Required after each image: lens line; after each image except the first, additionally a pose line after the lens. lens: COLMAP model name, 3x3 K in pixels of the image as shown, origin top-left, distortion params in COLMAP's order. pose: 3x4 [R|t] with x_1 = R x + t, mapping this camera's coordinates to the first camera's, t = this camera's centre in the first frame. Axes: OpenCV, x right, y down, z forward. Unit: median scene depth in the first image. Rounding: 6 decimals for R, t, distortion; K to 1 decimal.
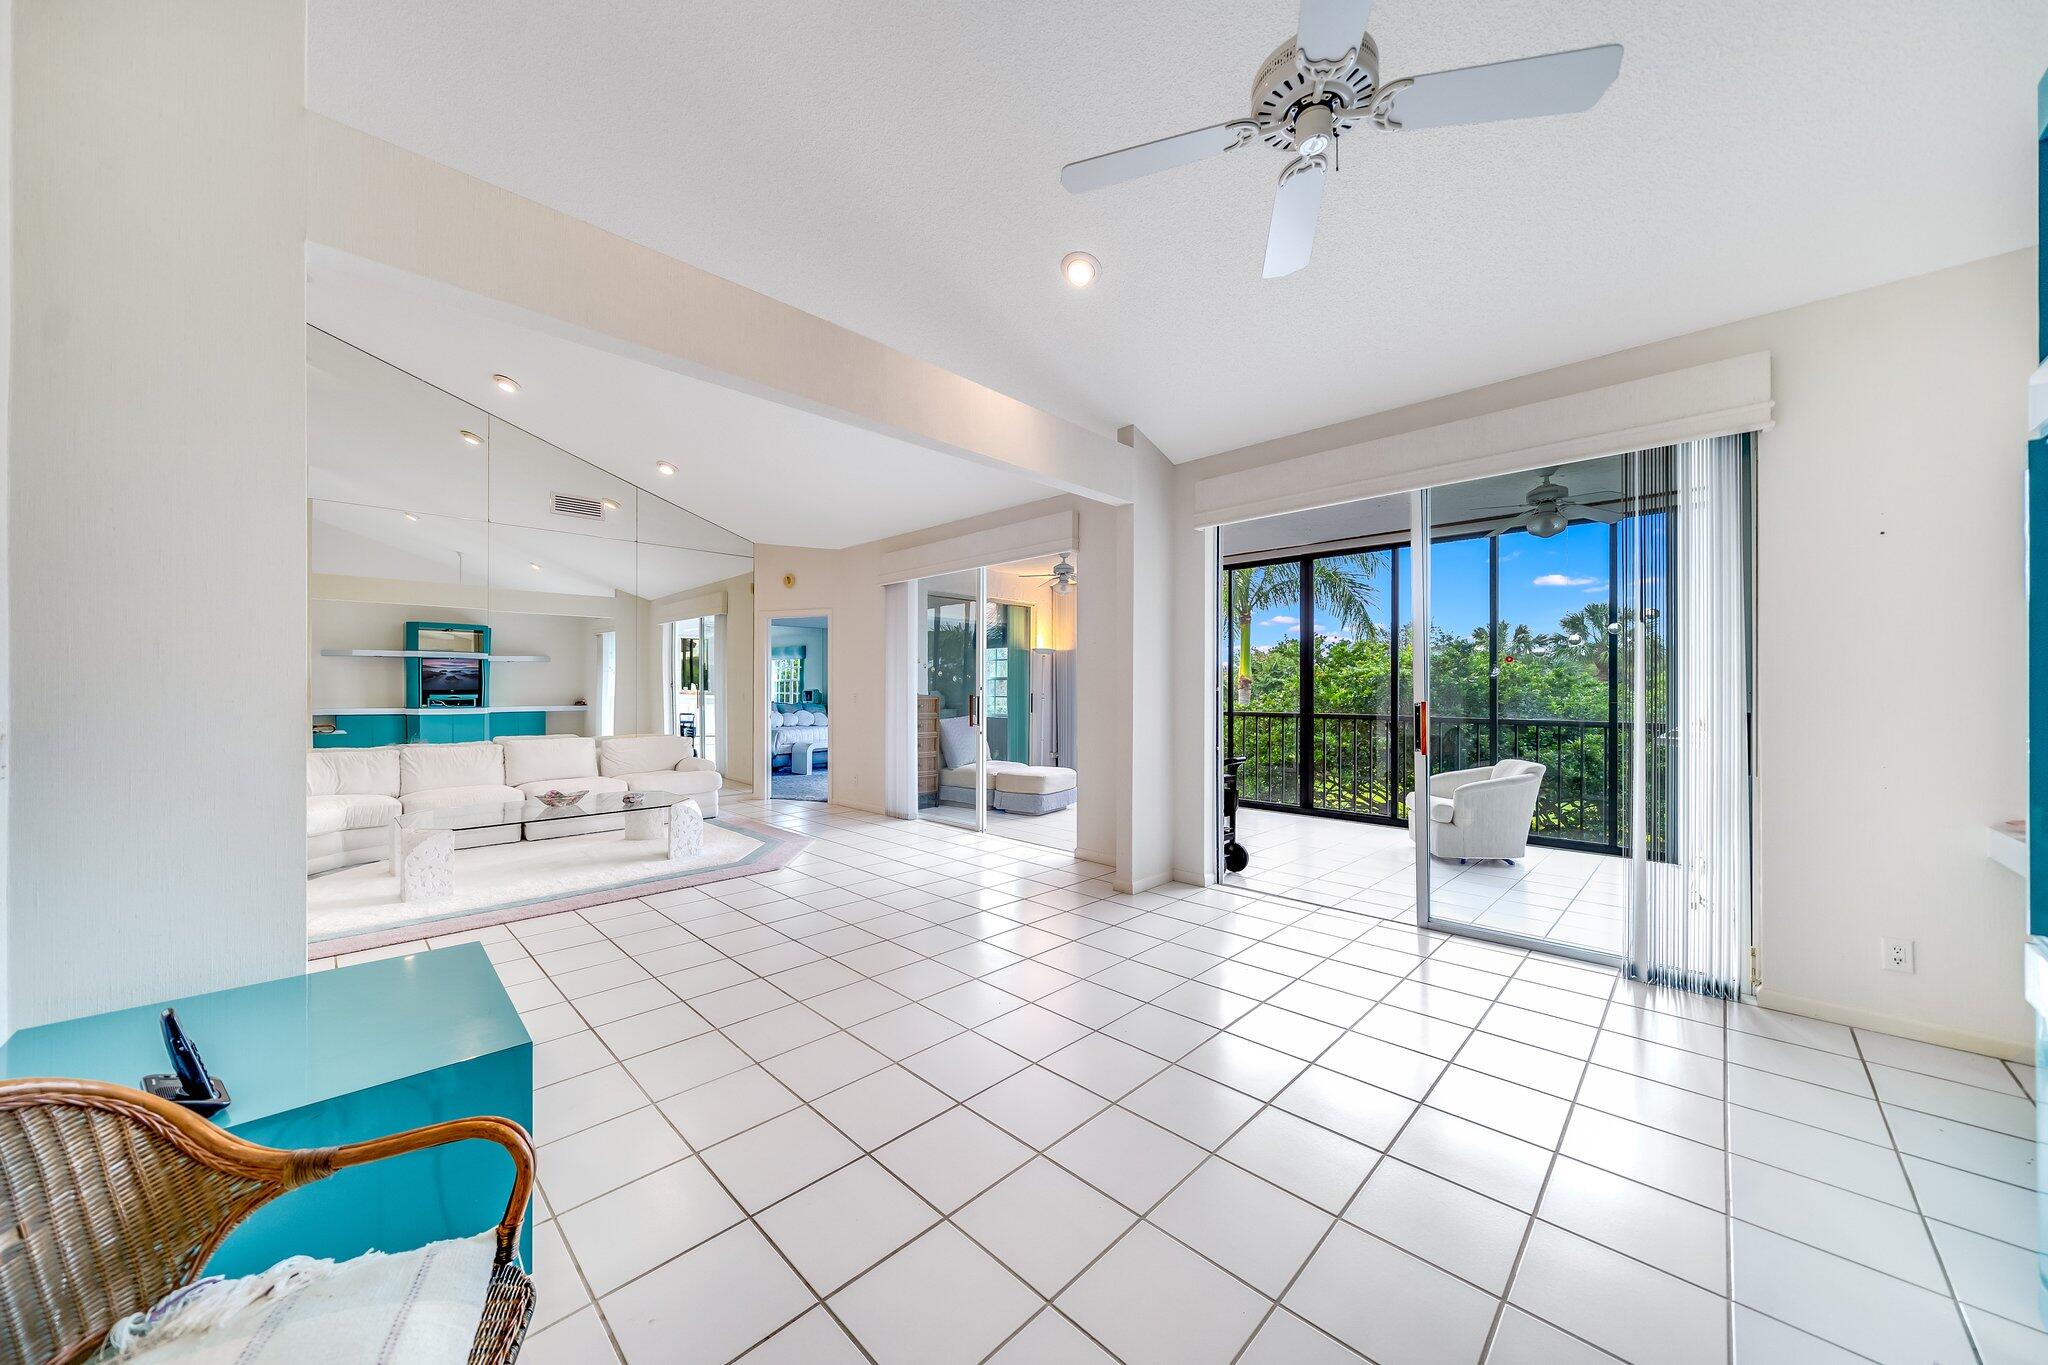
lens RADIAL K [[706.6, 0, 1011.6], [0, 706.6, 697.7], [0, 0, 1]] dist [-0.006072, 0.000216]
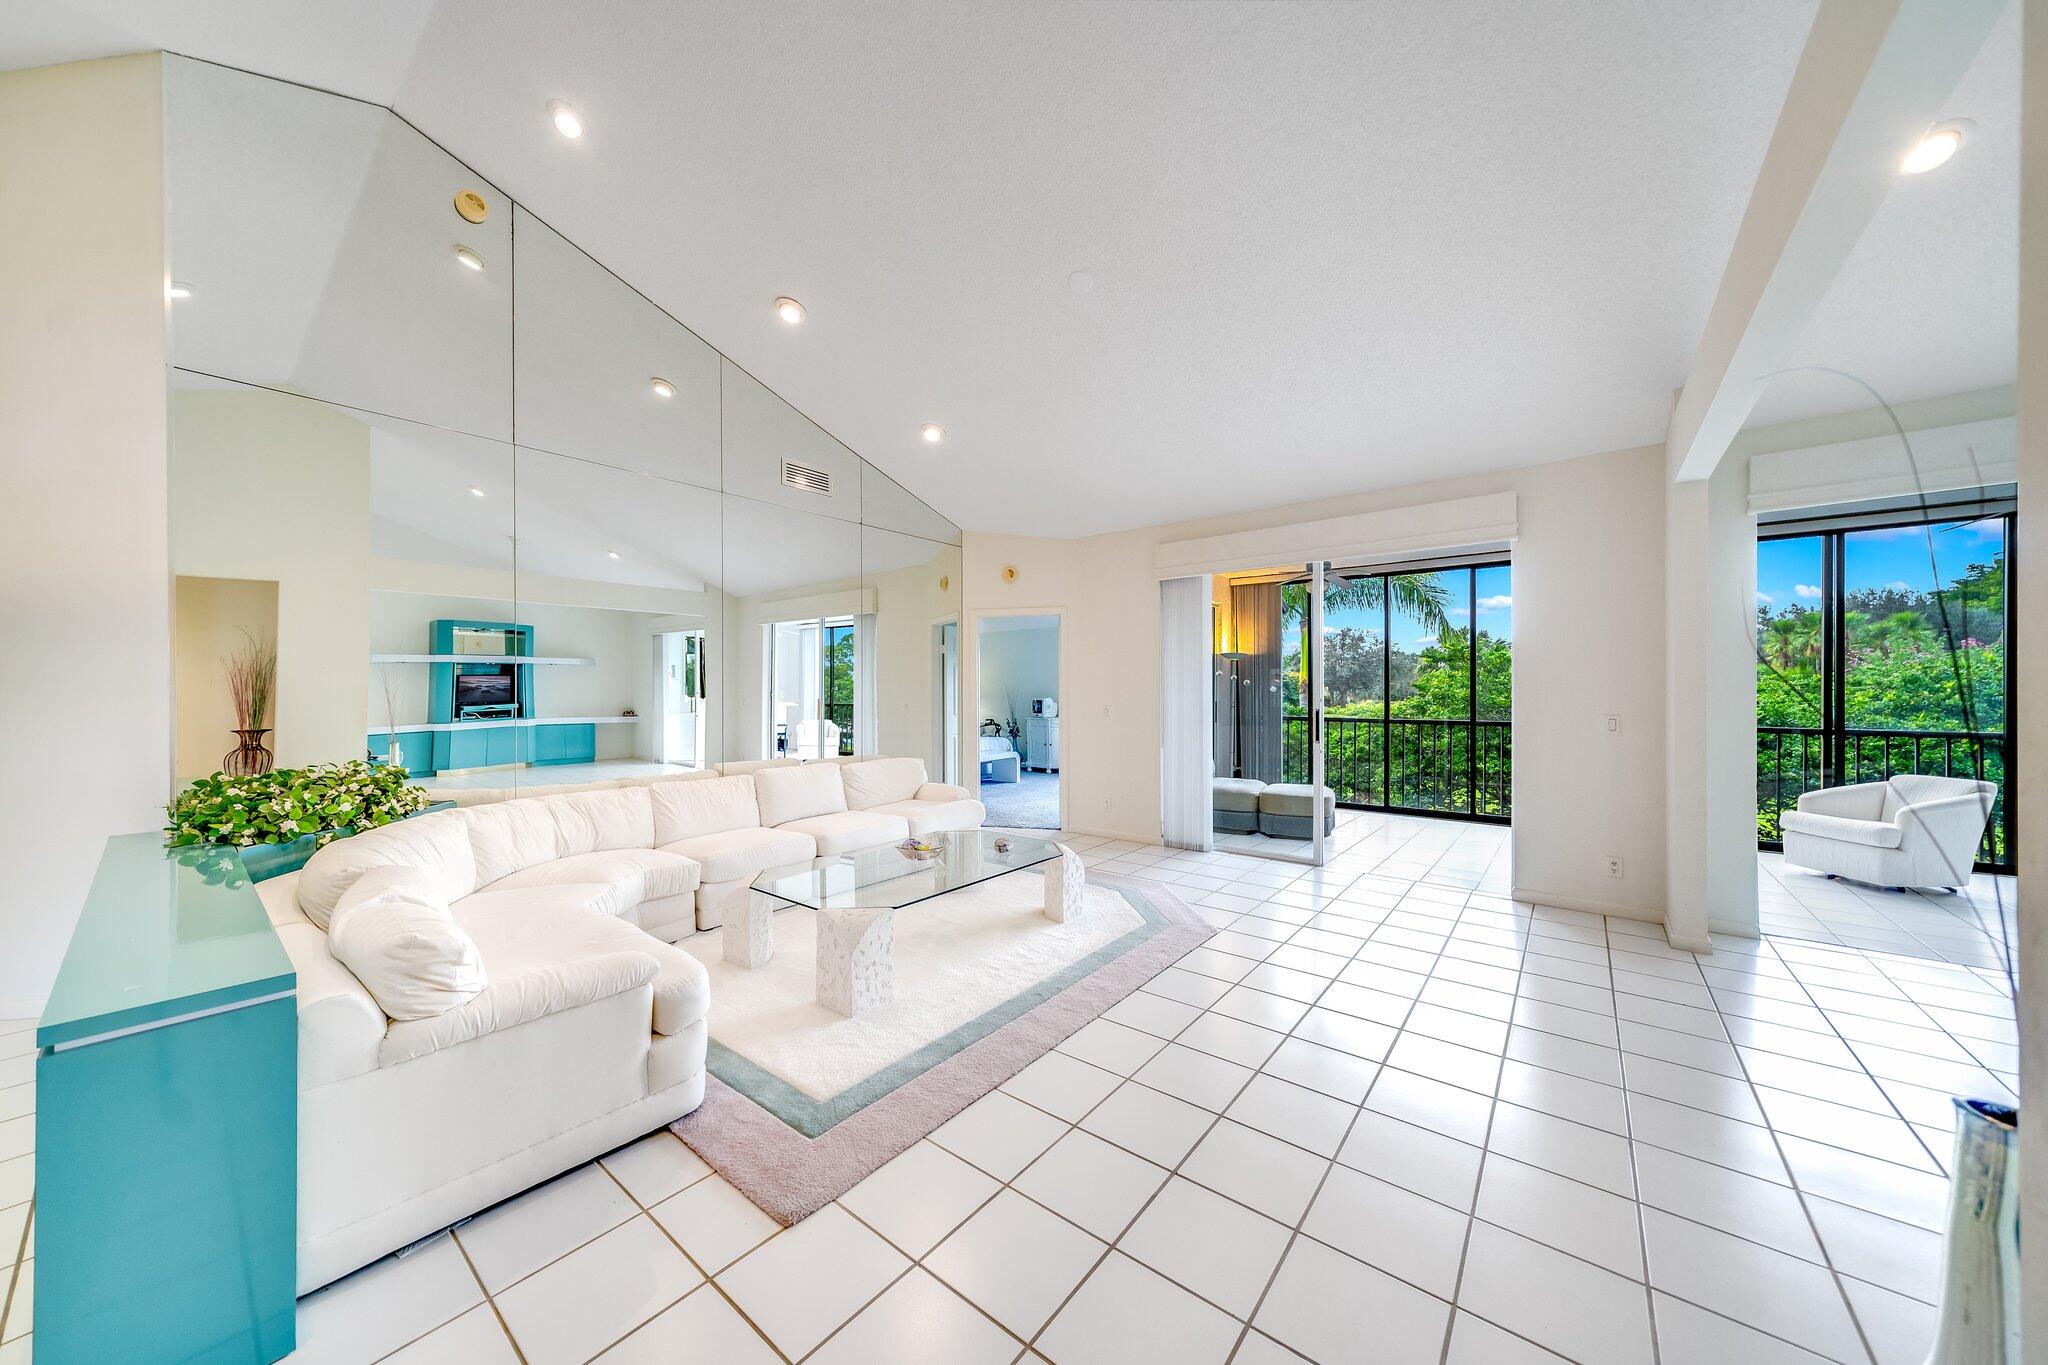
lens RADIAL K [[697.5, 0, 1011.6], [0, 697.5, 689.9], [0, 0, 1]] dist [0.001492, 0.000092]
pose [[0.994956, -0.003736, 0.100239, -0.252141], [0.005228, 0.999879, -0.014629, -0.007415], [-0.100172, 0.015079, 0.994856, 0.094636]]
